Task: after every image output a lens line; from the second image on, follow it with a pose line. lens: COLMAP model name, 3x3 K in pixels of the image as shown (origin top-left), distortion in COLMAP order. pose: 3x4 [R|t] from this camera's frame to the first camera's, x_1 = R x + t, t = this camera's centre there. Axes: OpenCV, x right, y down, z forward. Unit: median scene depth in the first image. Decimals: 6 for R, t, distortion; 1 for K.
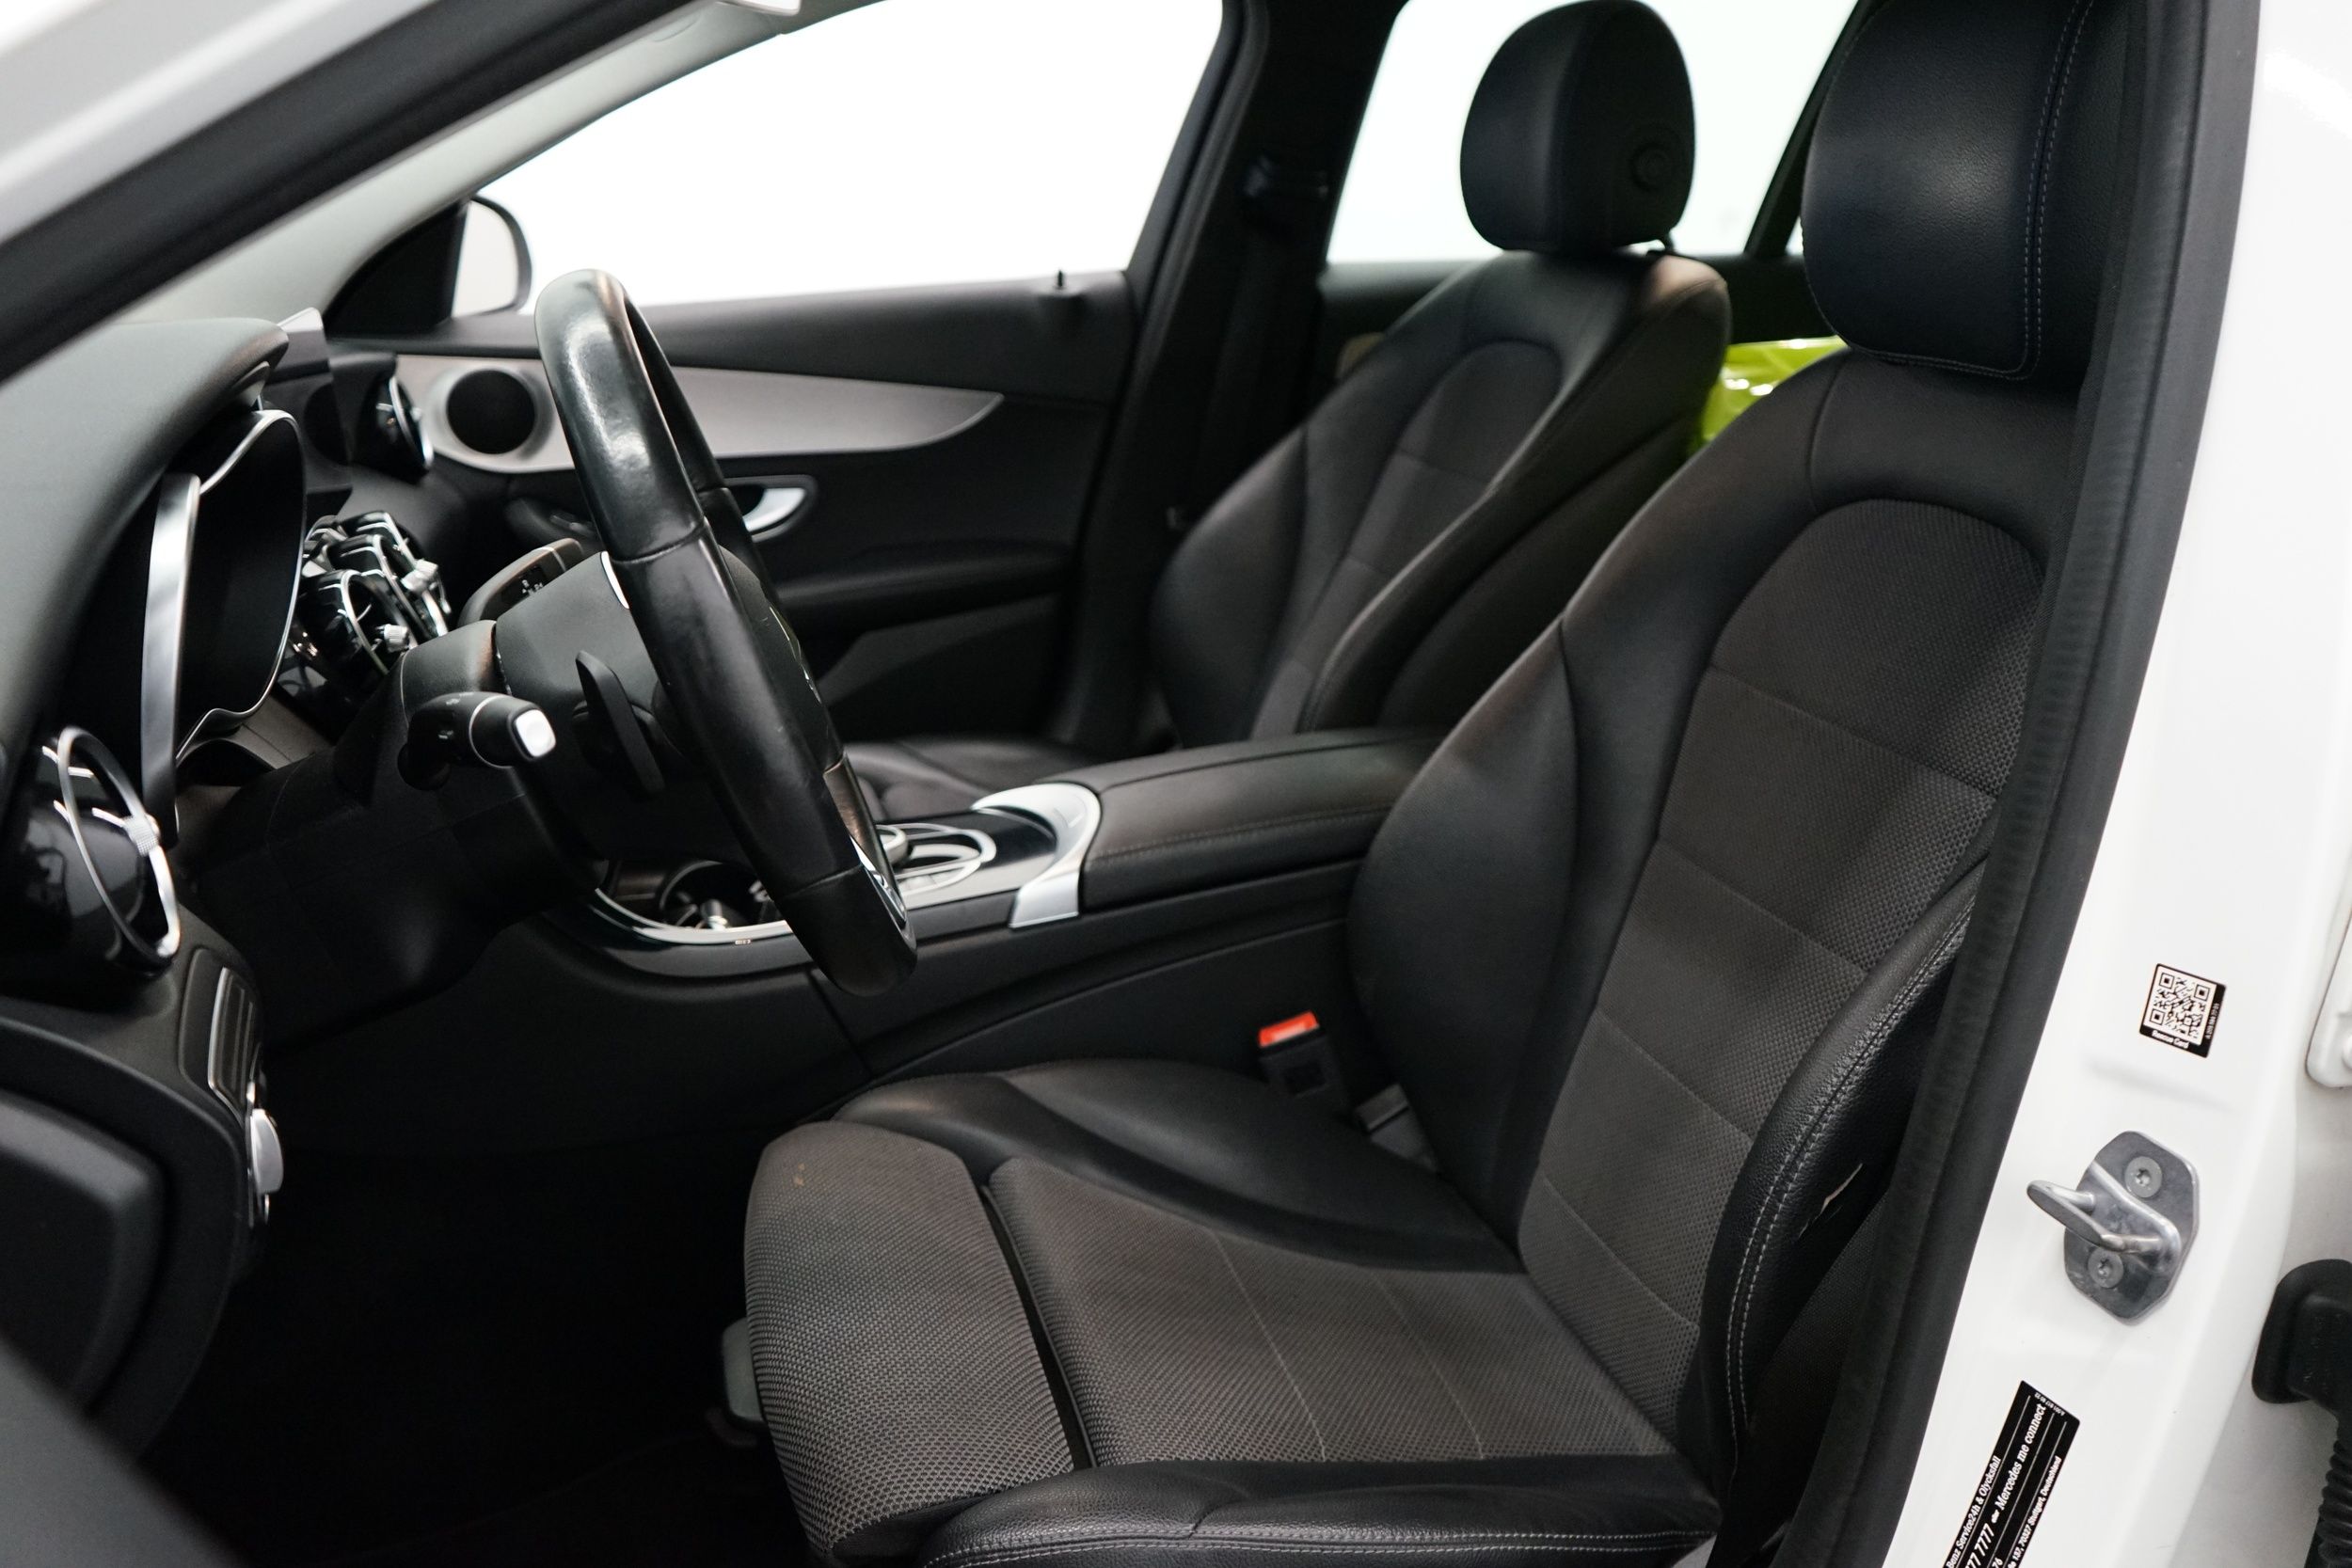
lens RADIAL K [[1949.7, 0, 1176.0], [0, 1949.7, 784.0], [0, 0, 1]] dist [0.006112, -0.002390]
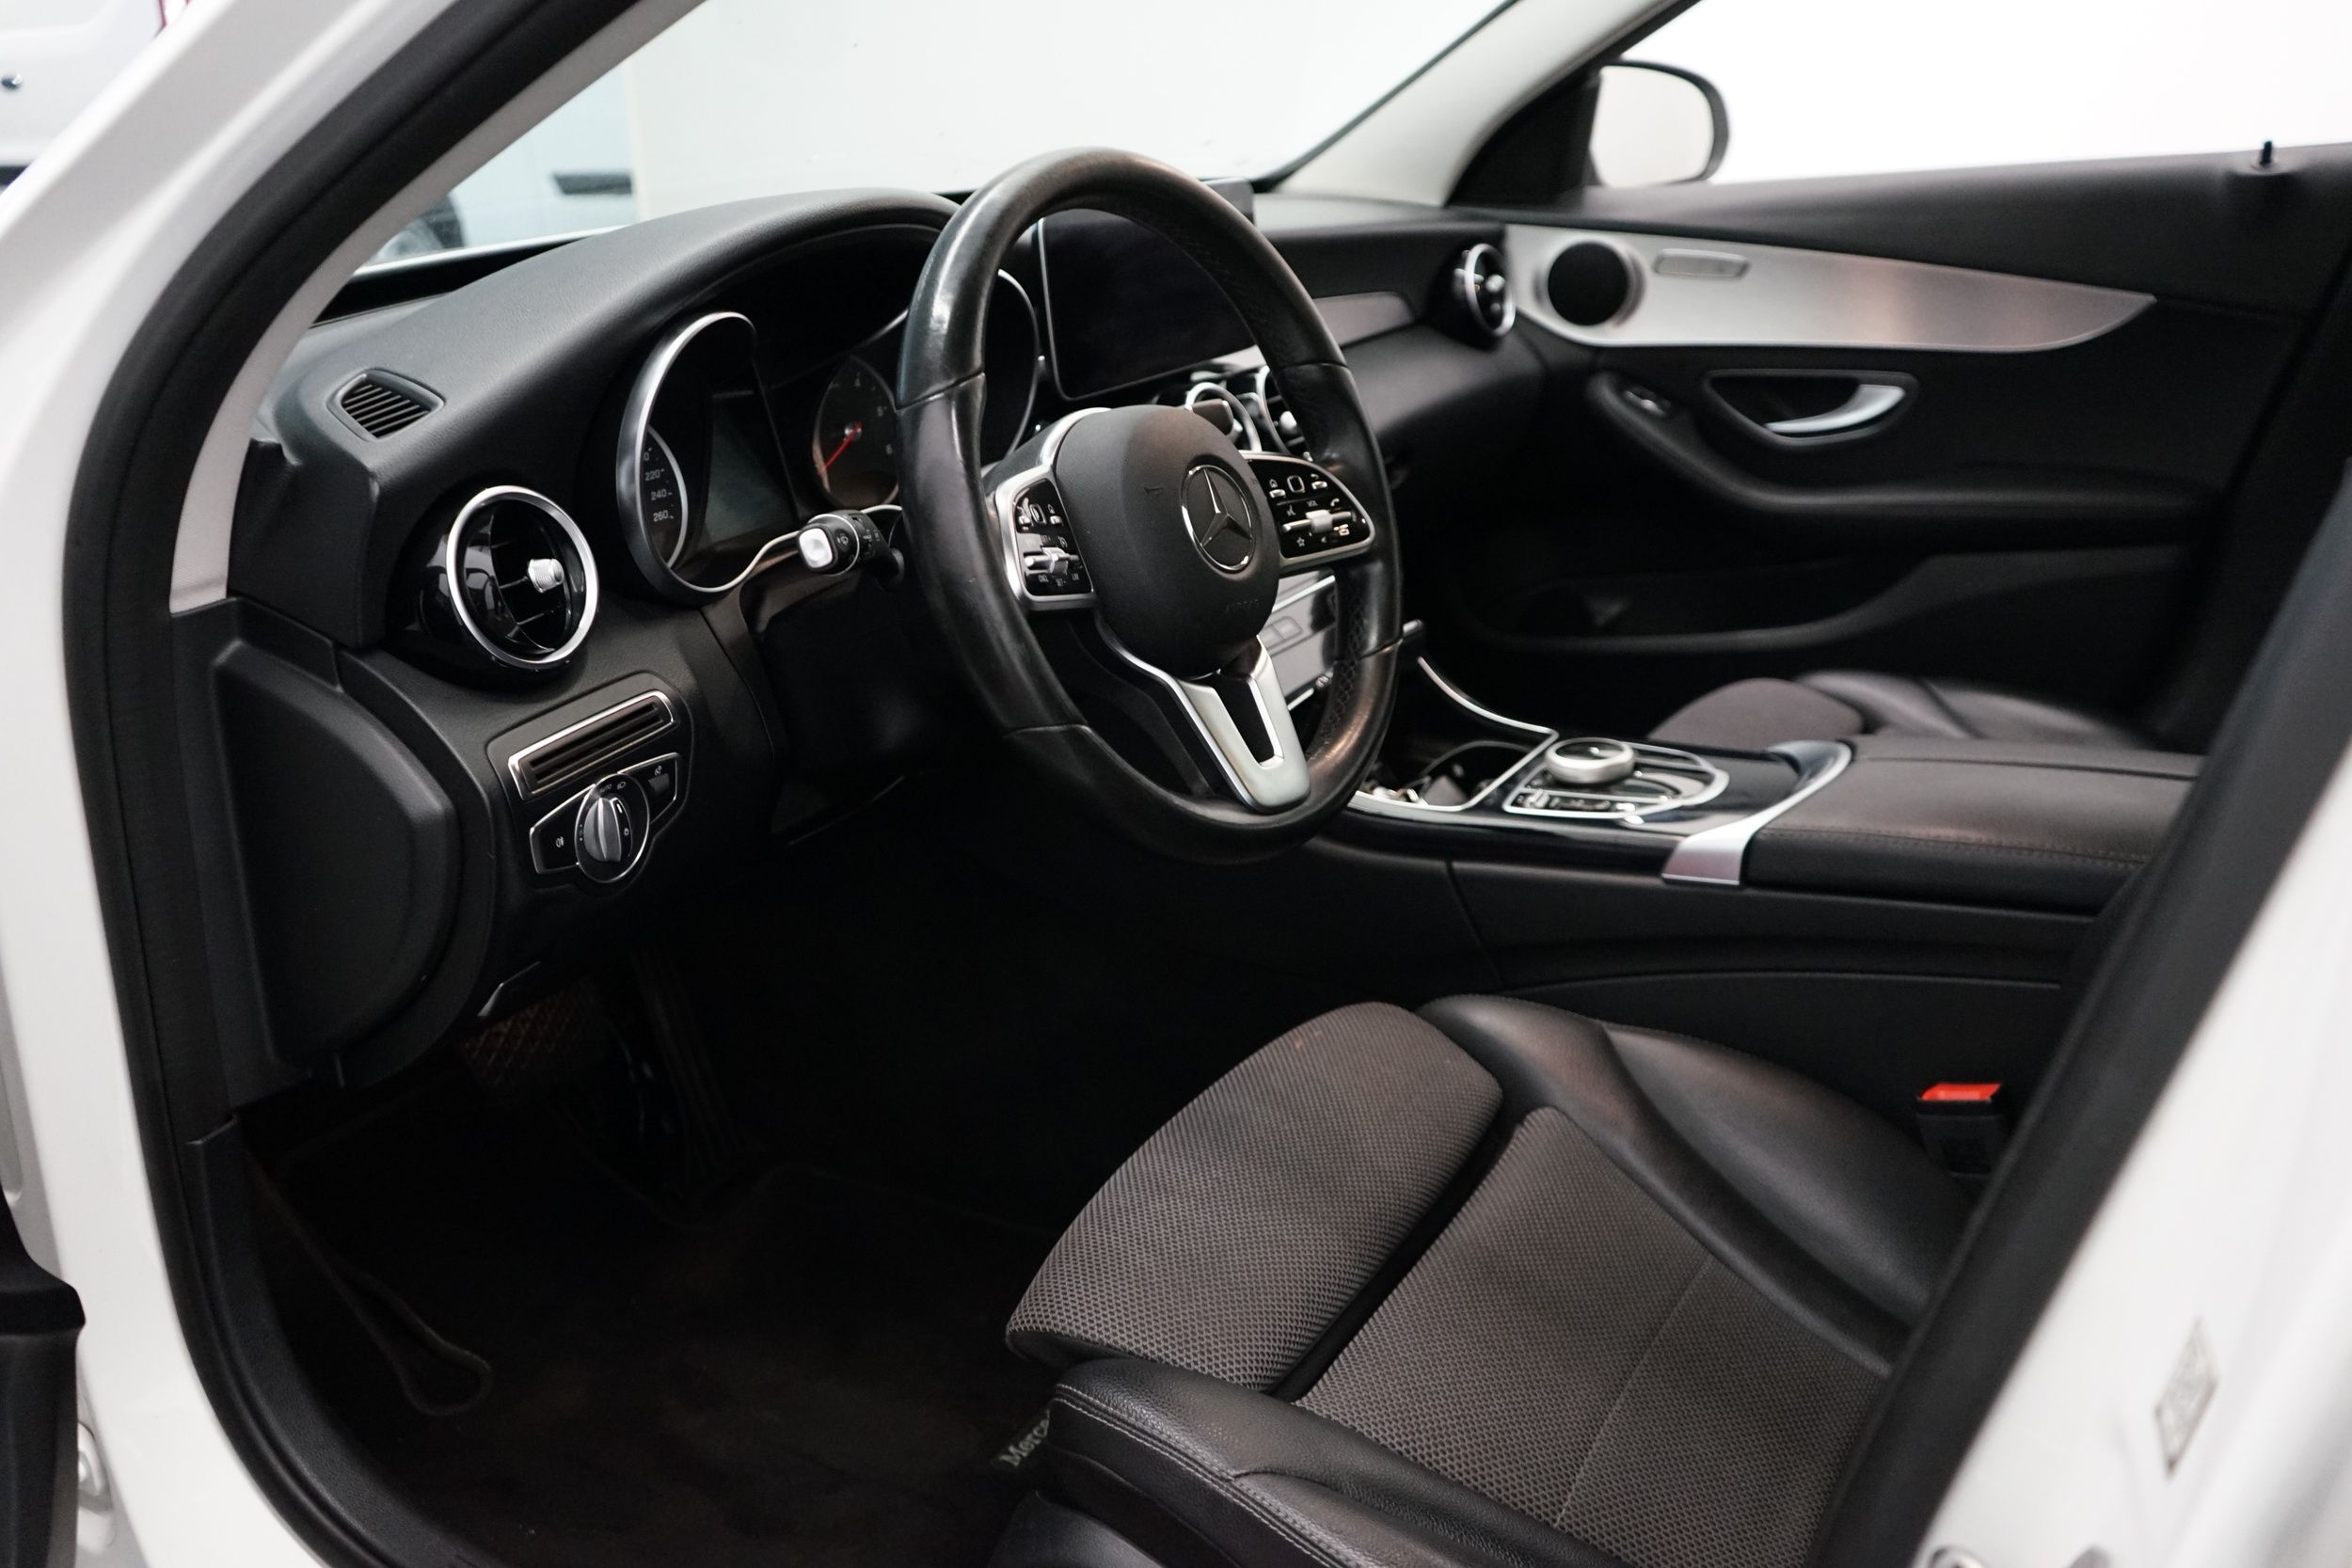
lens RADIAL K [[1949.7, 0, 1176.0], [0, 1949.7, 784.0], [0, 0, 1]] dist [0.006112, -0.002390]
pose [[0.666782, 0.233166, -0.707839, 0.286738], [-0.188056, 0.971702, 0.142936, -0.040644], [0.721136, 0.037807, 0.691761, 0.142789]]
